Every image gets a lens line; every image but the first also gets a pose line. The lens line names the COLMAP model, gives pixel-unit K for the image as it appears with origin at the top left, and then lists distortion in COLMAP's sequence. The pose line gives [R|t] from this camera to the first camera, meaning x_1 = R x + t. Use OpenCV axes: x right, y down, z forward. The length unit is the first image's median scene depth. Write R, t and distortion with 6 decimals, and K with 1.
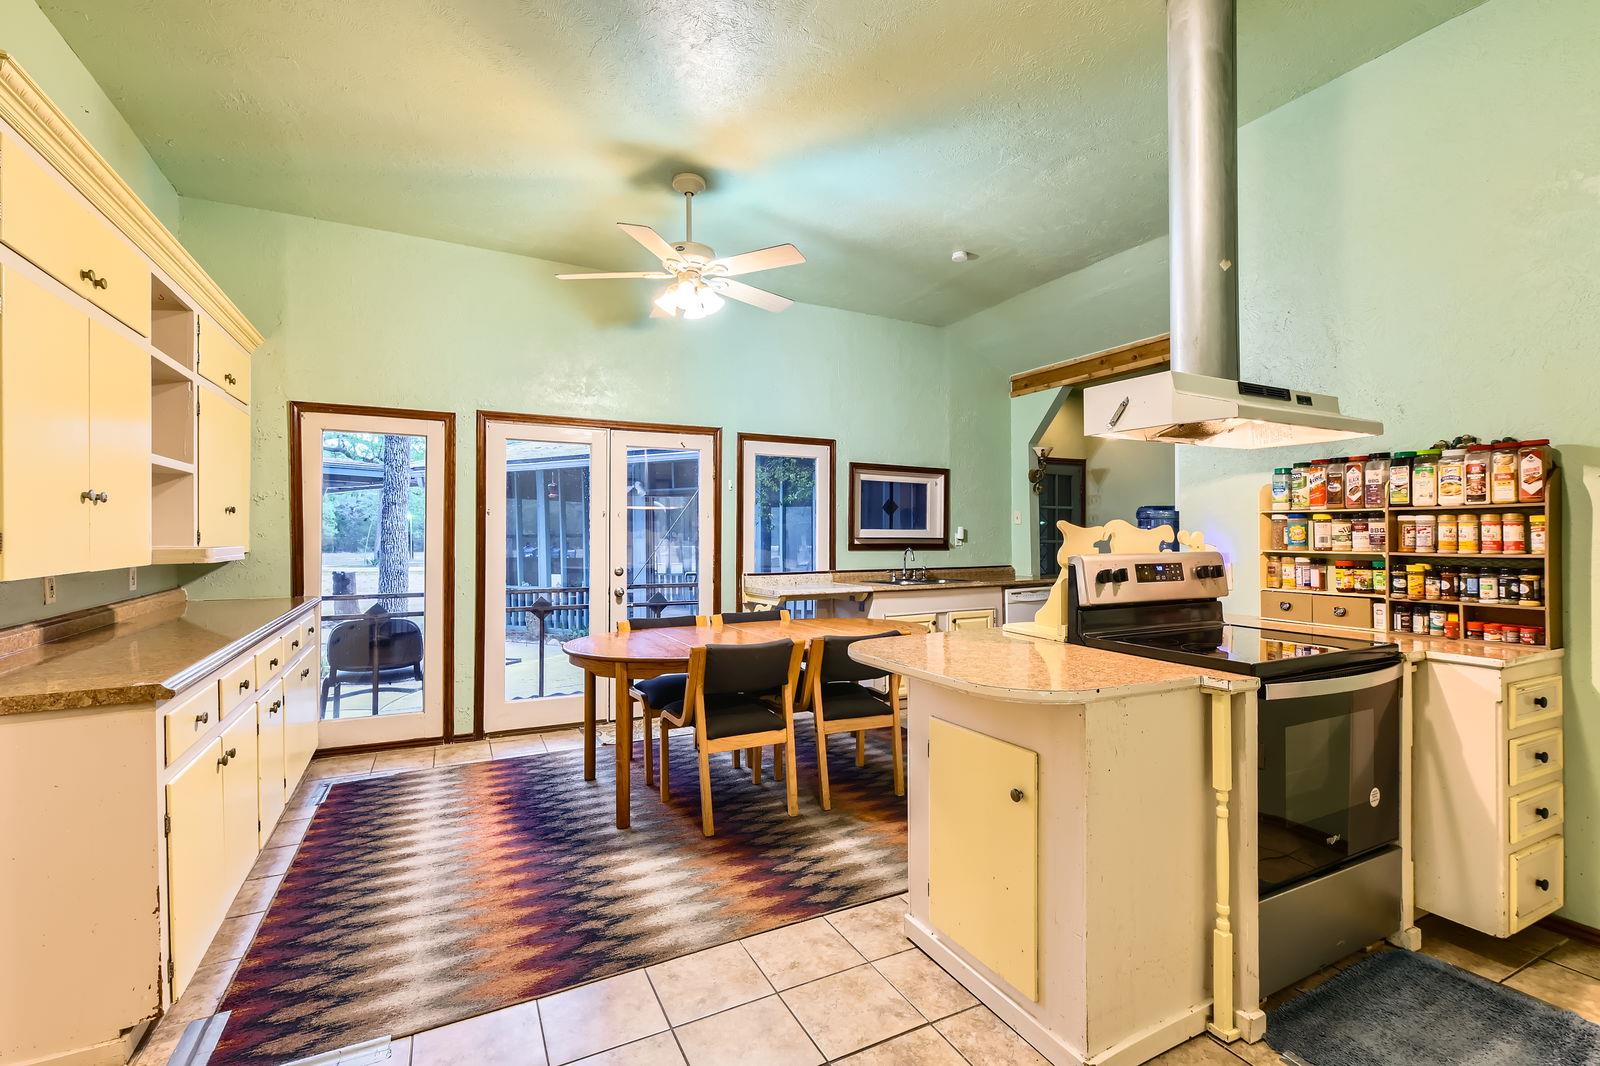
lens RADIAL K [[703.4, 0, 800.0], [0, 703.4, 533.0], [0, 0, 1]] dist [-0.001386, -0.000014]
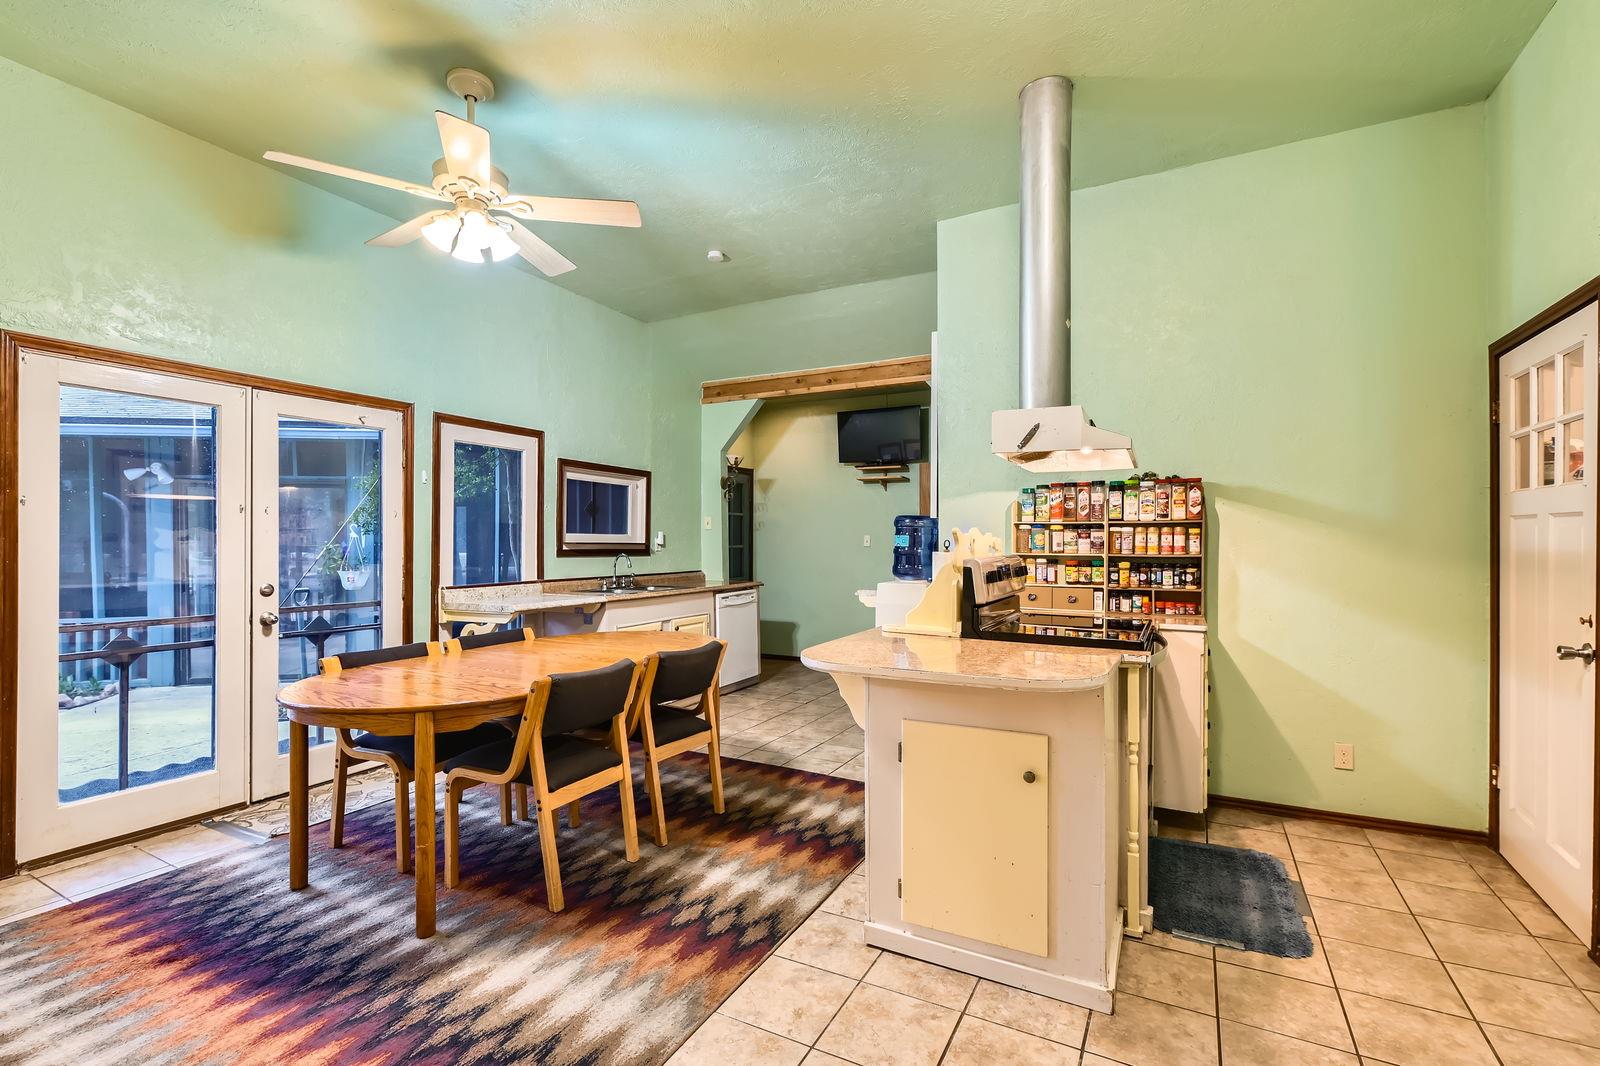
lens RADIAL K [[708.5, 0, 801.7], [0, 708.5, 548.1], [0, 0, 1]] dist [-0.000404, -0.000360]
pose [[0.820620, -0.003989, 0.571461, -0.385507], [-0.004360, 0.999903, 0.013240, 0.000230], [-0.571458, -0.013357, 0.820522, 0.184780]]
